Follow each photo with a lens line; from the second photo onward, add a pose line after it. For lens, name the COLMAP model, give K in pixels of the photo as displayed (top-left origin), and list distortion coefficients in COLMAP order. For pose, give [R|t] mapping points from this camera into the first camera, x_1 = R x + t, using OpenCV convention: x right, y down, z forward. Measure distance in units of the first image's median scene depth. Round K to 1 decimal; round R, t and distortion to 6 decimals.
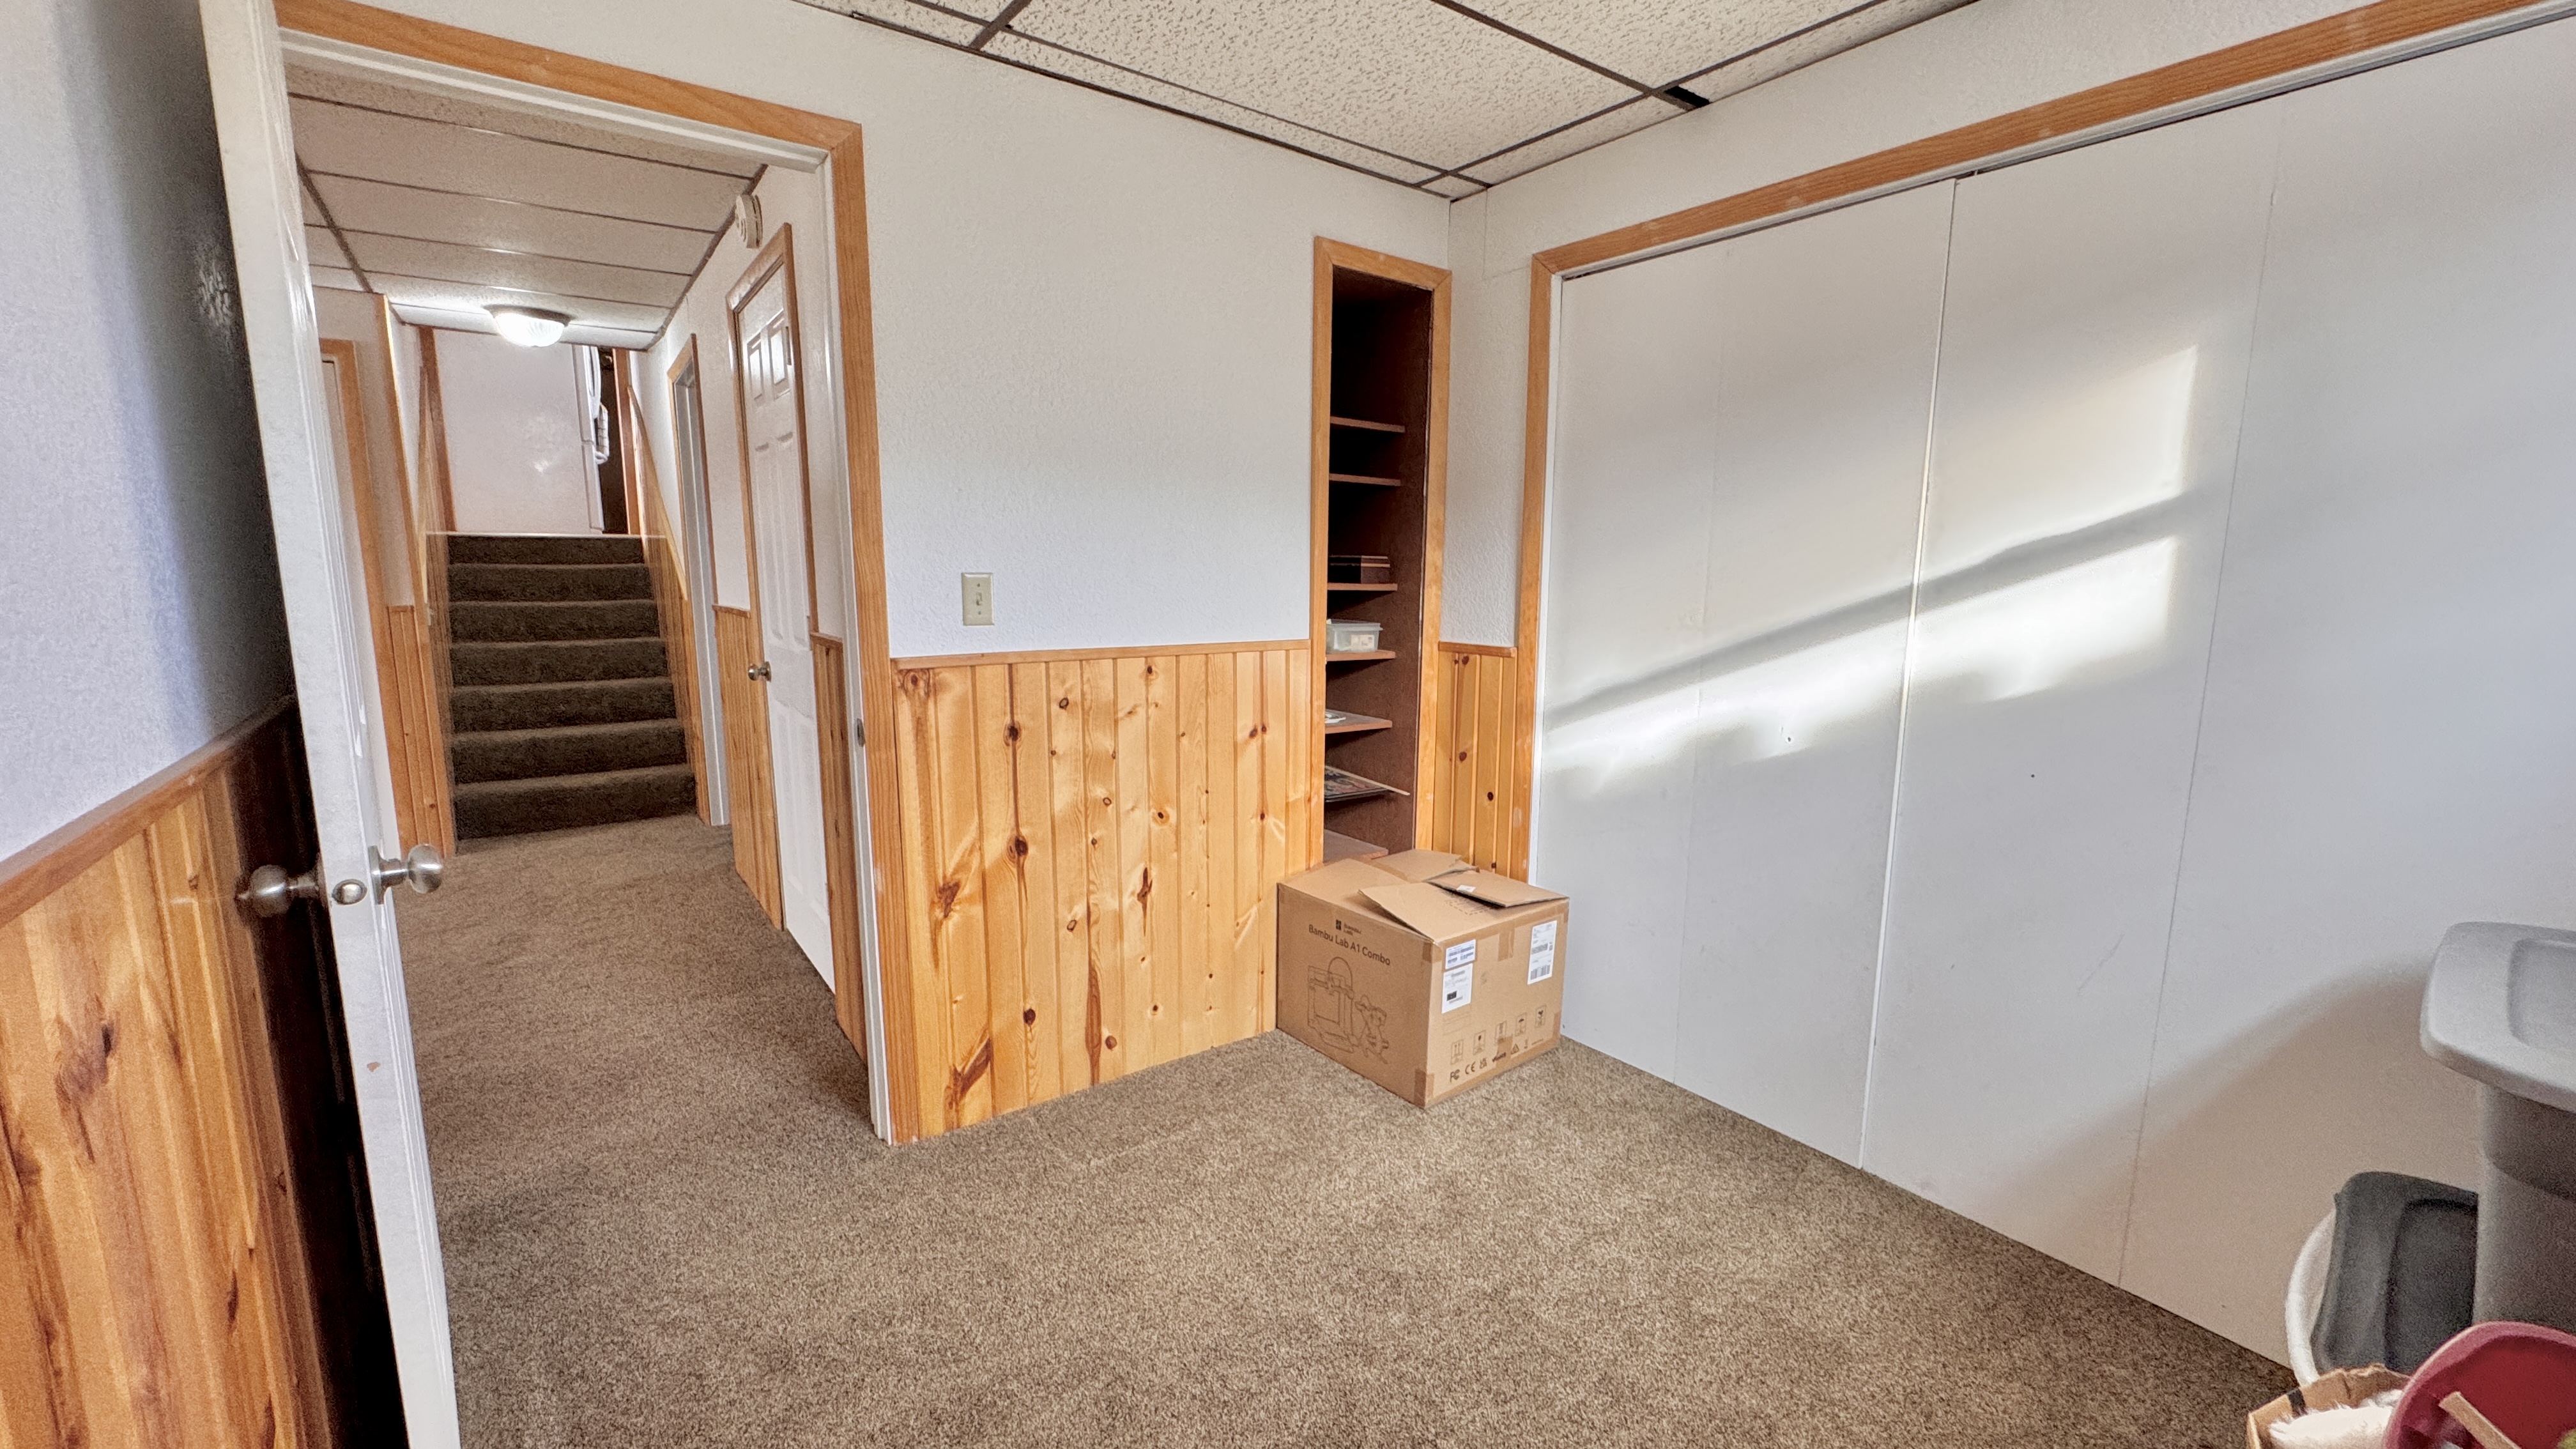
lens RADIAL K [[1025.6, 0, 1286.2], [0, 1025.6, 725.5], [0, 0, 1]] dist [-0.003395, 0.000353]
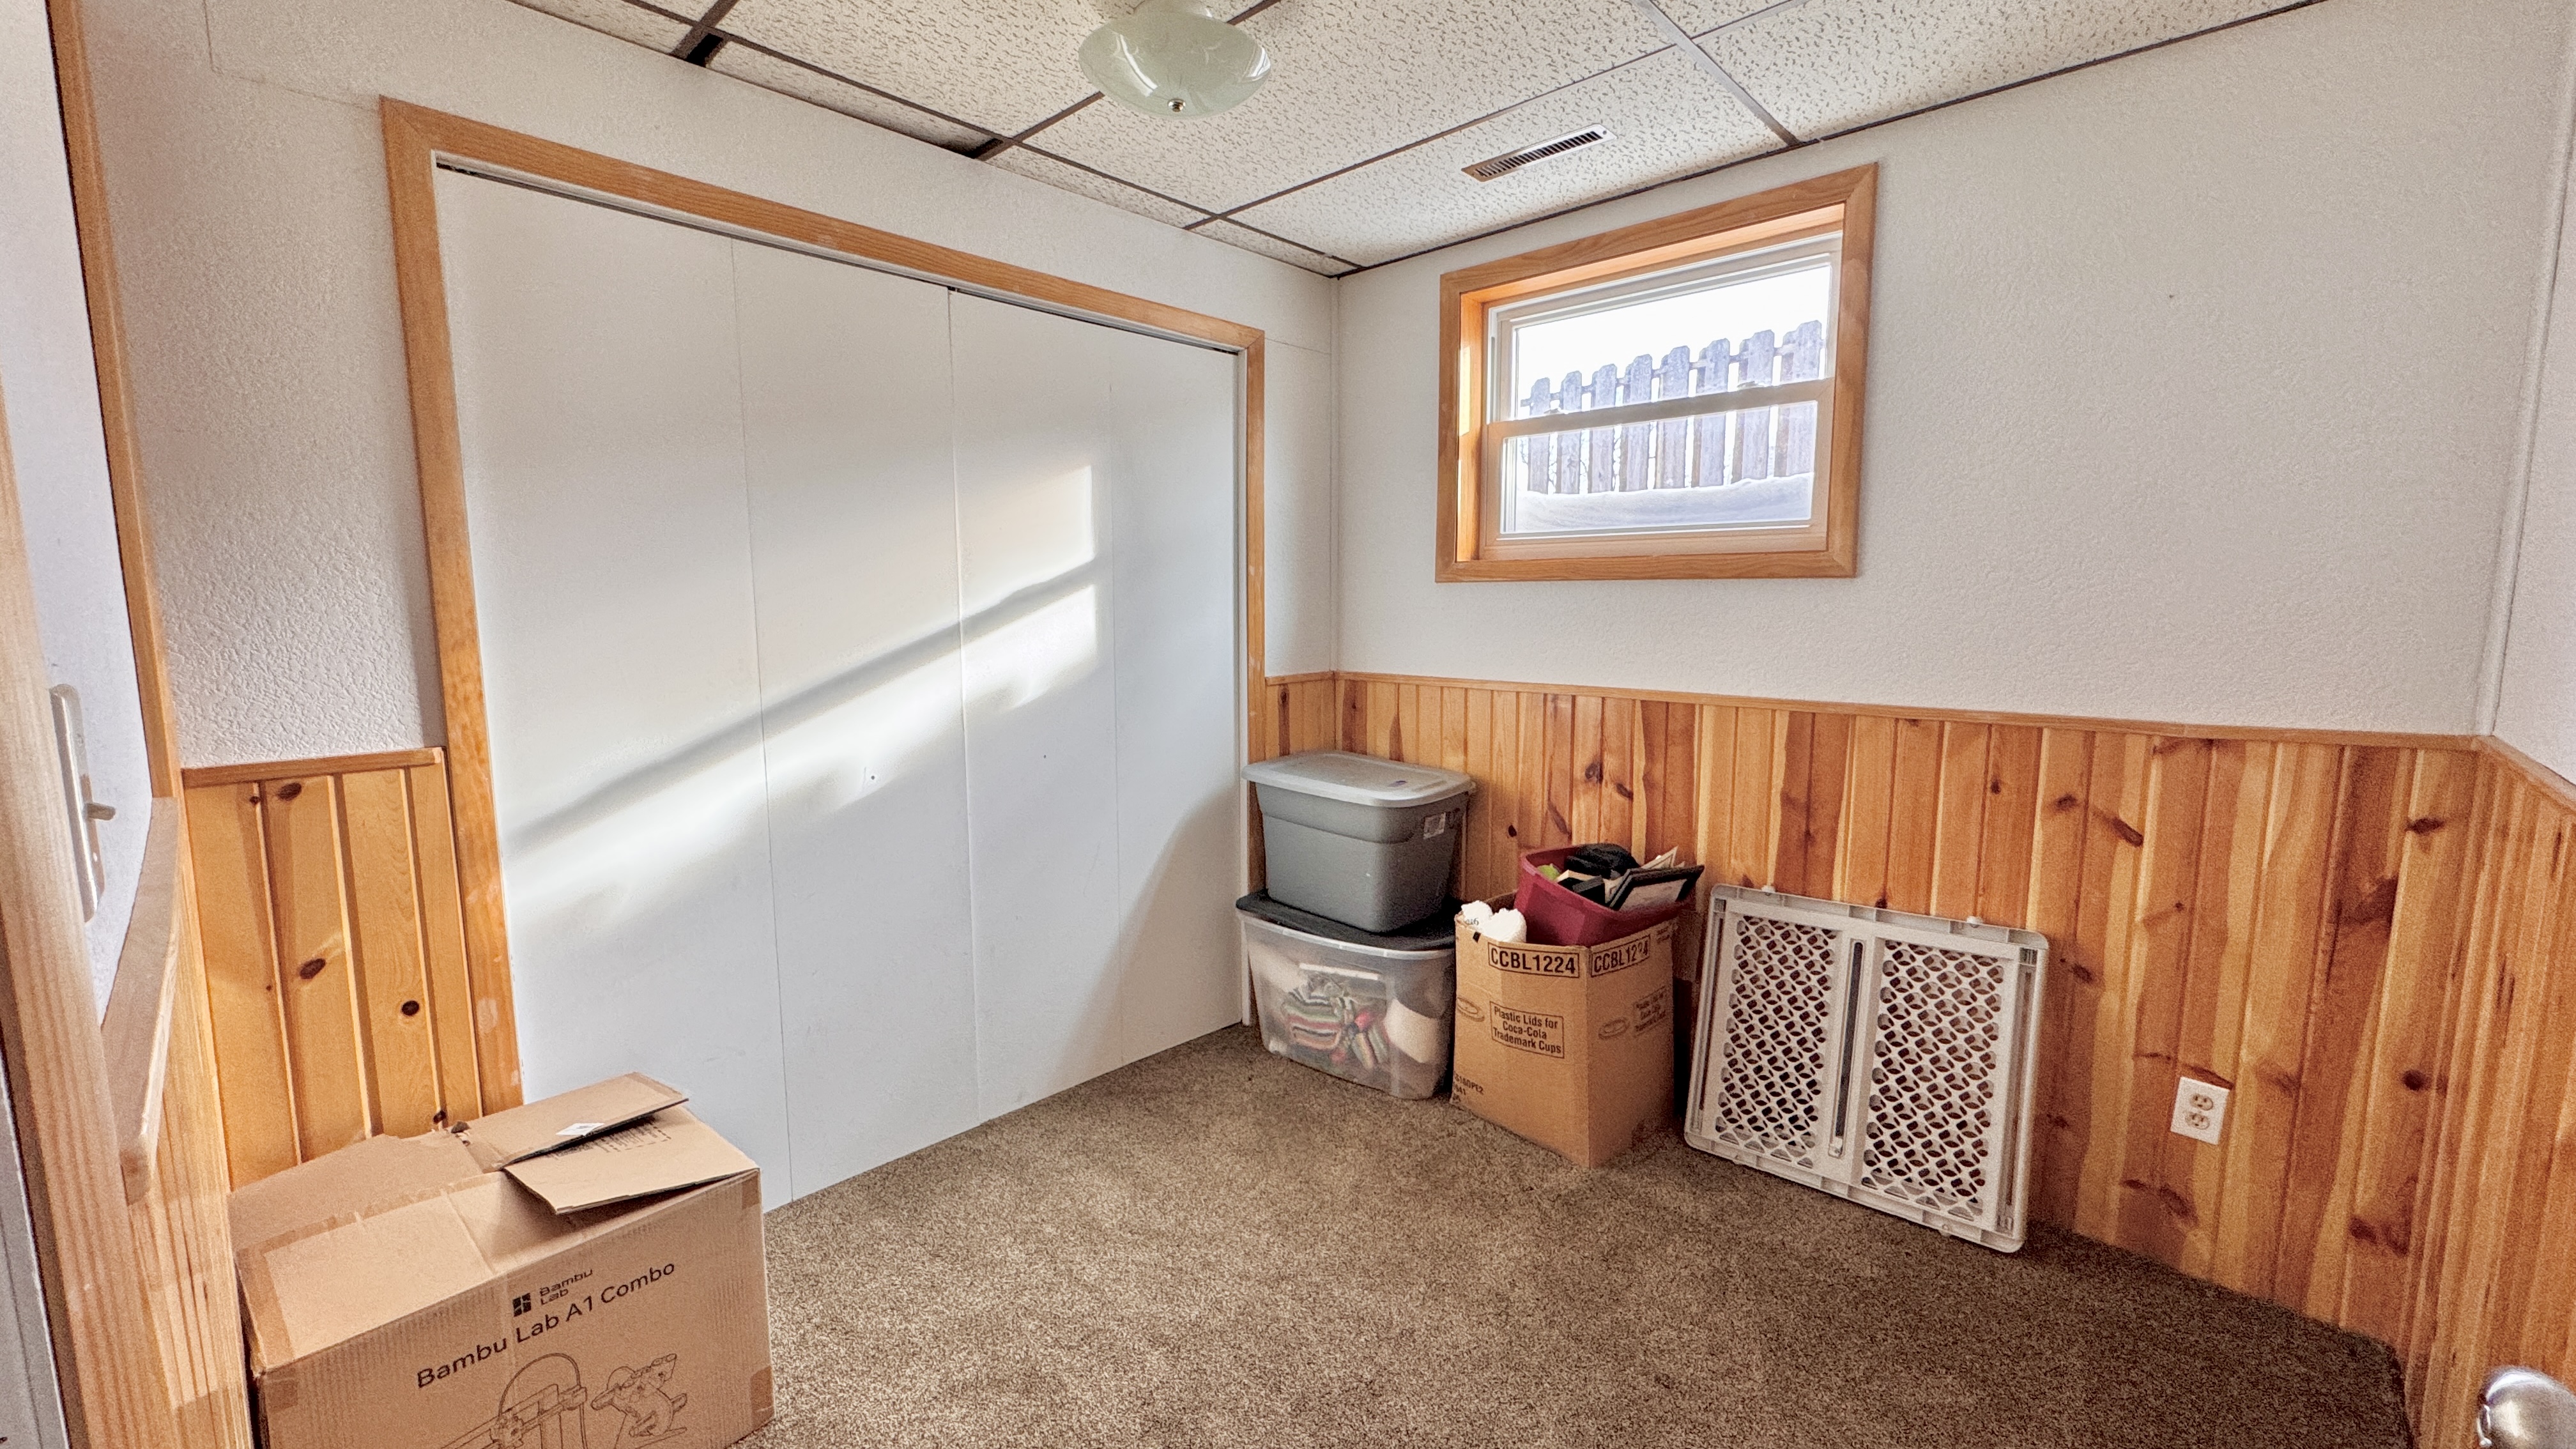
lens RADIAL K [[1025.6, 0, 1286.4], [0, 1025.6, 719.7], [0, 0, 1]] dist [-0.003395, 0.000353]
pose [[-0.175397, -0.124183, 0.976634, -0.453212], [0.153299, 0.976467, 0.151694, -0.106995], [-0.972489, 0.176324, -0.152232, 0.603639]]
